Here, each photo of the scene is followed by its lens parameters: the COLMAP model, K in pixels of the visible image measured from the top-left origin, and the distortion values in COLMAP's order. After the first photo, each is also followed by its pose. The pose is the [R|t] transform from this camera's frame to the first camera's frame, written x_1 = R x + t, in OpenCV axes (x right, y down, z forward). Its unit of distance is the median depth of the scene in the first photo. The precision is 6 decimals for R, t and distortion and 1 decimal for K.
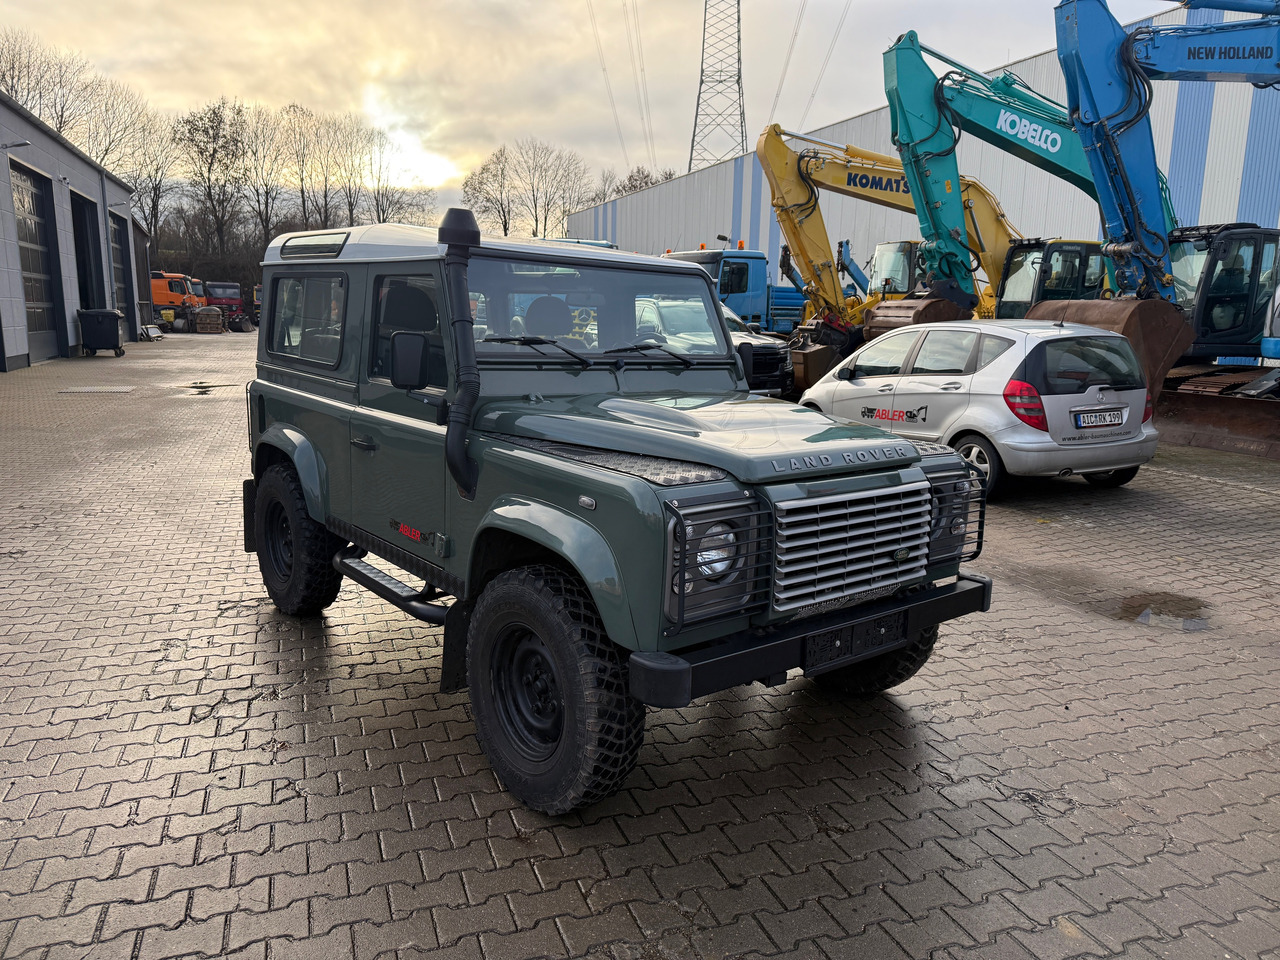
lens RADIAL K [[960.2, 0, 636.4], [0, 960.2, 477.5], [0, 0, 1]] dist [0.025127, 0.002203]
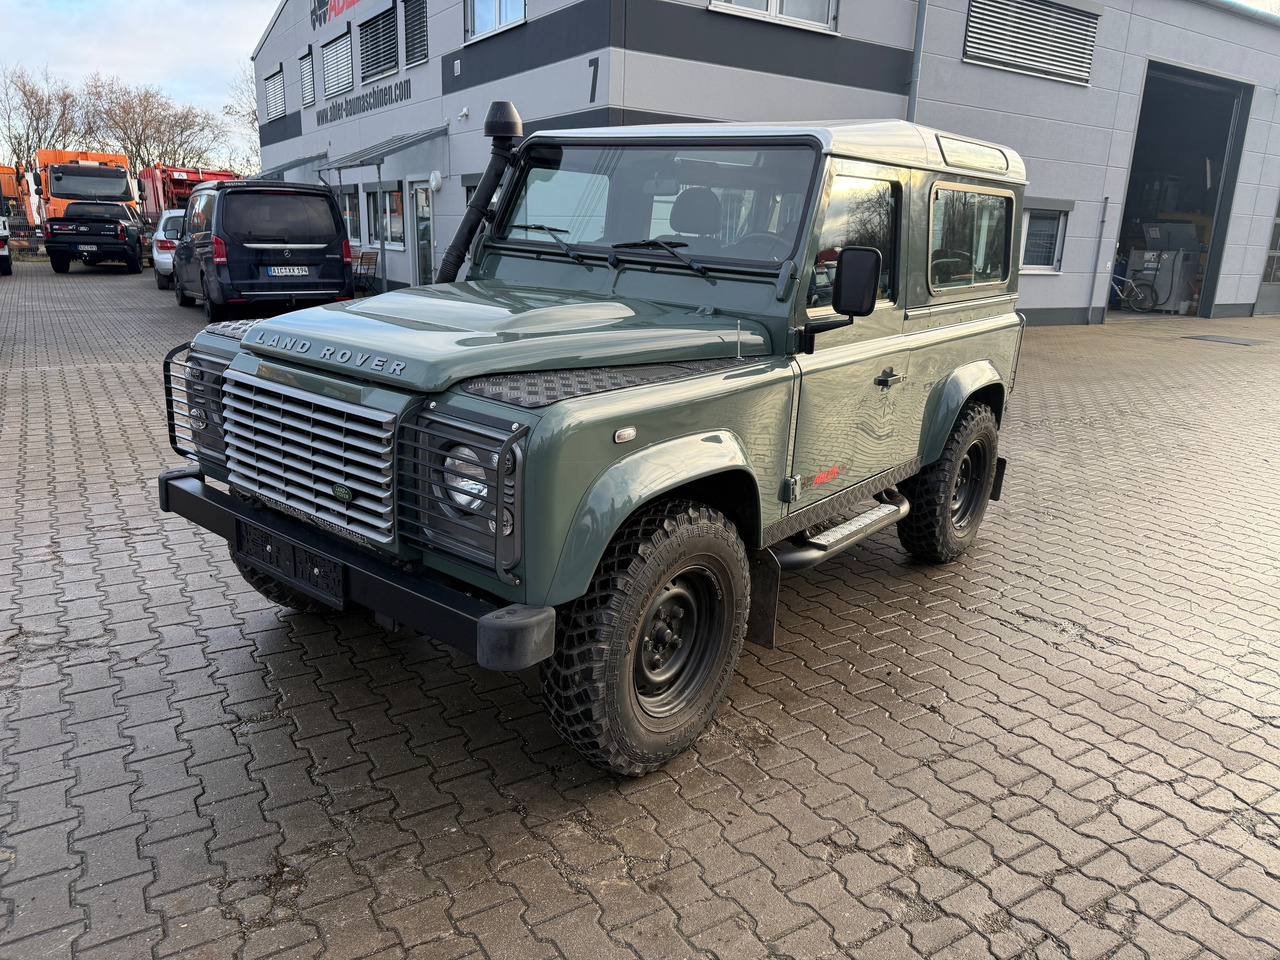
lens RADIAL K [[935.8, 0, 640.0], [0, 935.8, 480.0], [0, 0, 1]] dist [0.081522, -0.091132]
pose [[0.221019, 0.232230, -0.947217, 0.929740], [-0.204193, 0.960729, 0.187897, -0.103375], [0.953654, 0.151886, 0.259759, 0.929801]]
